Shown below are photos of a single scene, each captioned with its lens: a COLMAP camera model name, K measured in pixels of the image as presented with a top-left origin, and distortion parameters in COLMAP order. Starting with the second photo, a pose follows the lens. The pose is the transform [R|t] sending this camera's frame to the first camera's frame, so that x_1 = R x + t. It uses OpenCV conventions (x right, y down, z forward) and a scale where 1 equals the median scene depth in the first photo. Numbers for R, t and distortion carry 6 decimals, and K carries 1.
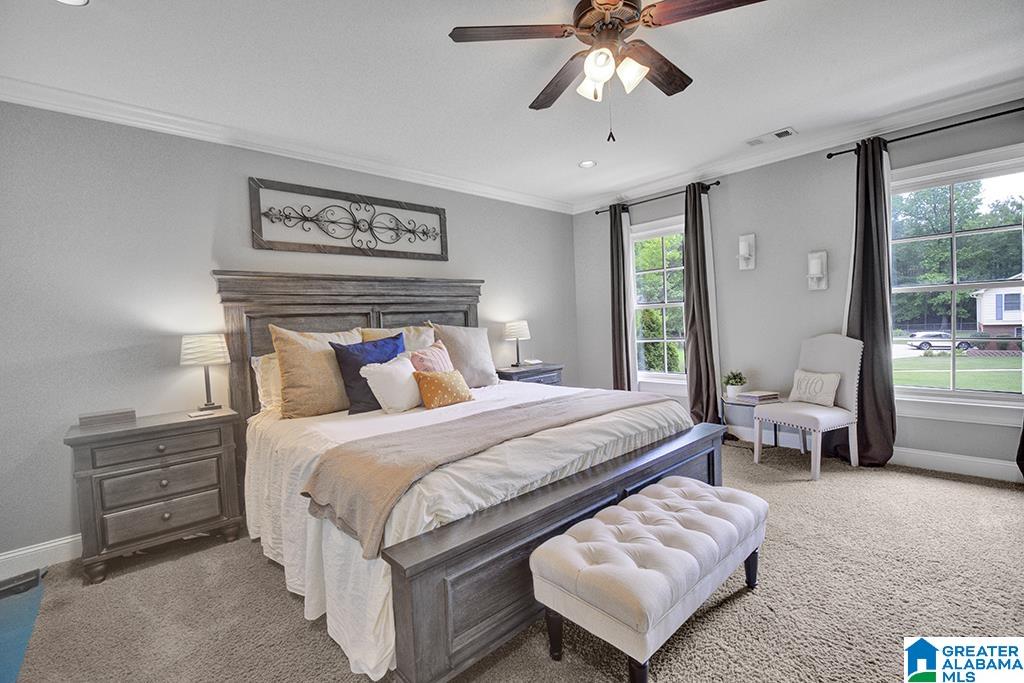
lens RADIAL K [[452.8, 0, 509.3], [0, 452.8, 339.8], [0, 0, 1]] dist [0.003192, 0.000128]
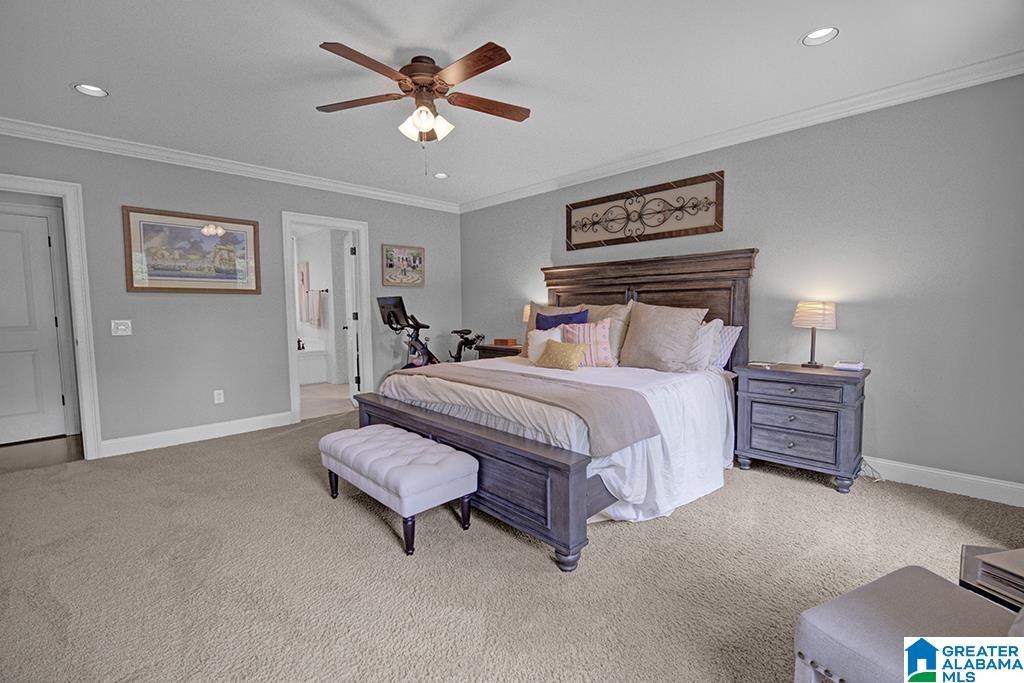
lens RADIAL K [[452.8, 0, 508.5], [0, 452.8, 342.0], [0, 0, 1]] dist [0.003192, 0.000128]
pose [[0.014805, 0.125197, -0.992021, 0.876770], [-0.029363, 0.991757, 0.124726, -0.066461], [0.999459, 0.027282, 0.018359, 0.663562]]
